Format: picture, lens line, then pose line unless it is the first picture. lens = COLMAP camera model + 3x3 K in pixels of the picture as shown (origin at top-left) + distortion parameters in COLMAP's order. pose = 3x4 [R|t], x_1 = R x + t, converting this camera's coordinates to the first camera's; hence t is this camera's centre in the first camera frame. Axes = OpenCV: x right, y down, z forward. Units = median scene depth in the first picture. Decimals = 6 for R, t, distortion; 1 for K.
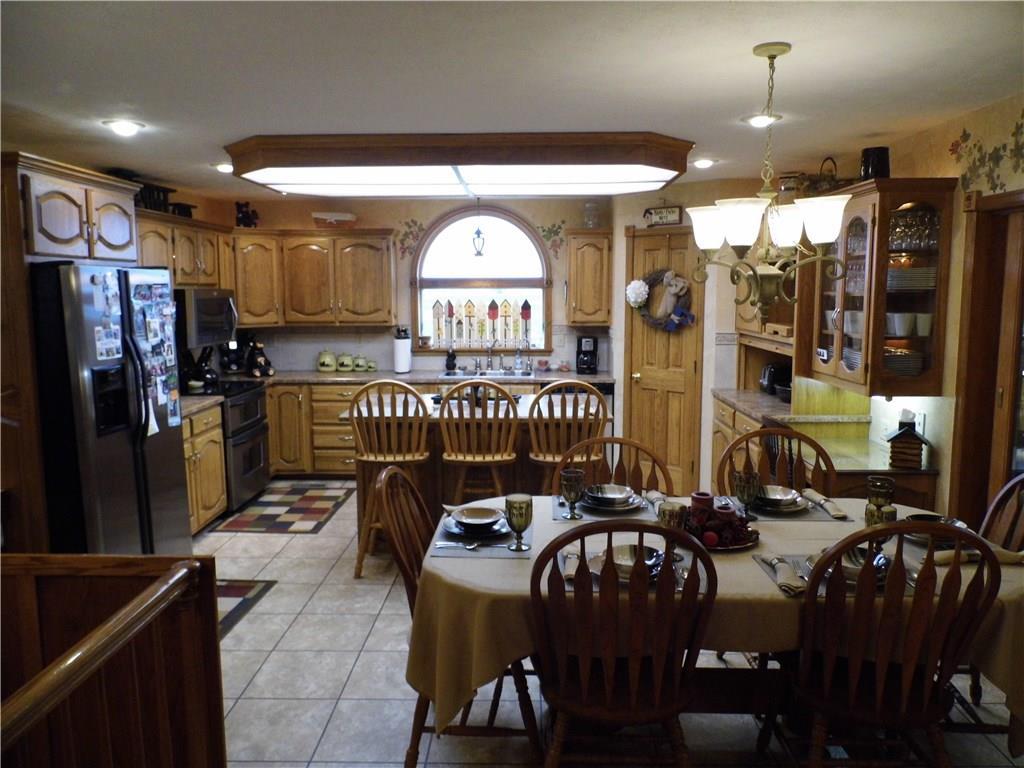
lens RADIAL K [[765.6, 0, 512.0], [0, 765.6, 384.0], [0, 0, 1]] dist [-0.015899, 0.006081]
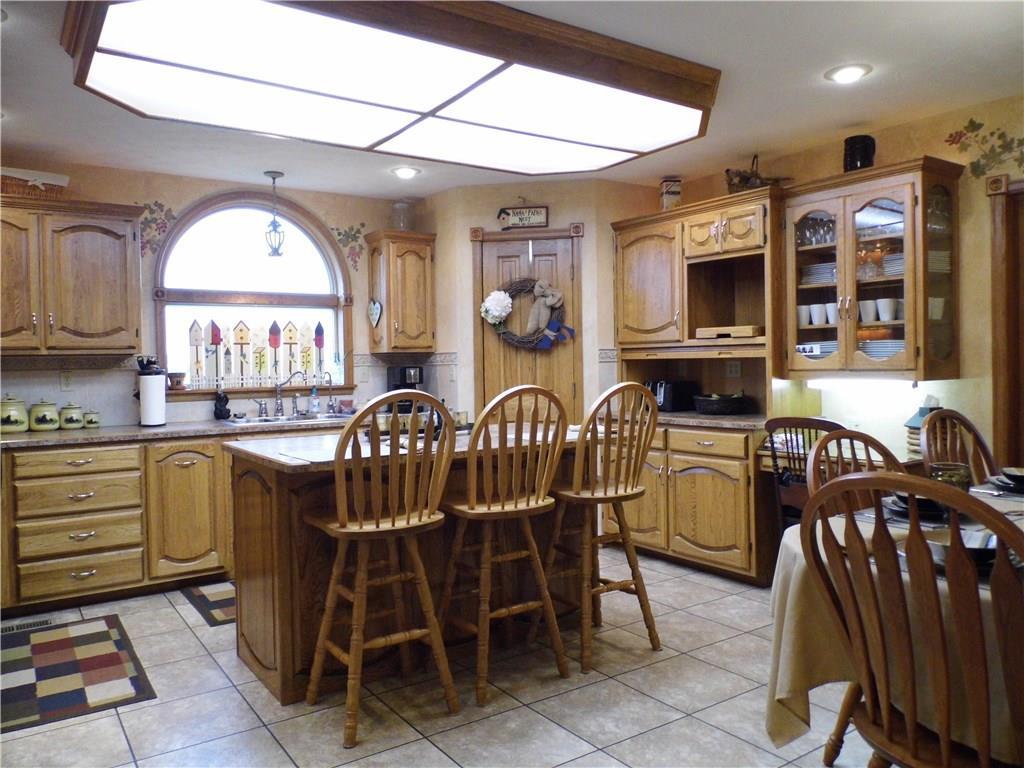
lens RADIAL K [[765.6, 0, 512.0], [0, 765.6, 384.0], [0, 0, 1]] dist [-0.015899, 0.006081]
pose [[0.808053, -0.027736, 0.588457, -0.290512], [0.088704, 0.993231, -0.074991, 0.026810], [-0.582394, 0.112796, 0.805043, 0.299225]]
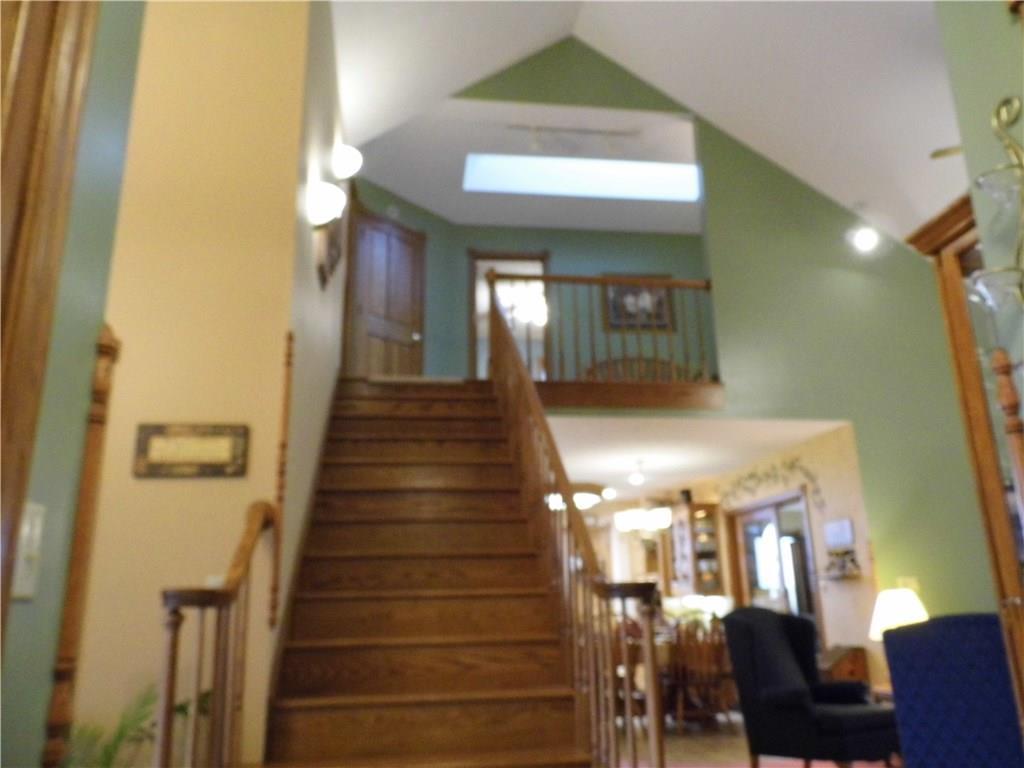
lens RADIAL K [[765.6, 0, 512.0], [0, 765.6, 384.0], [0, 0, 1]] dist [-0.015899, 0.006081]
pose [[0.986508, 0.023823, 0.161969, -0.257090], [0.041975, 0.919476, -0.390898, 0.169214], [-0.158239, 0.392423, 0.906071, -0.693594]]
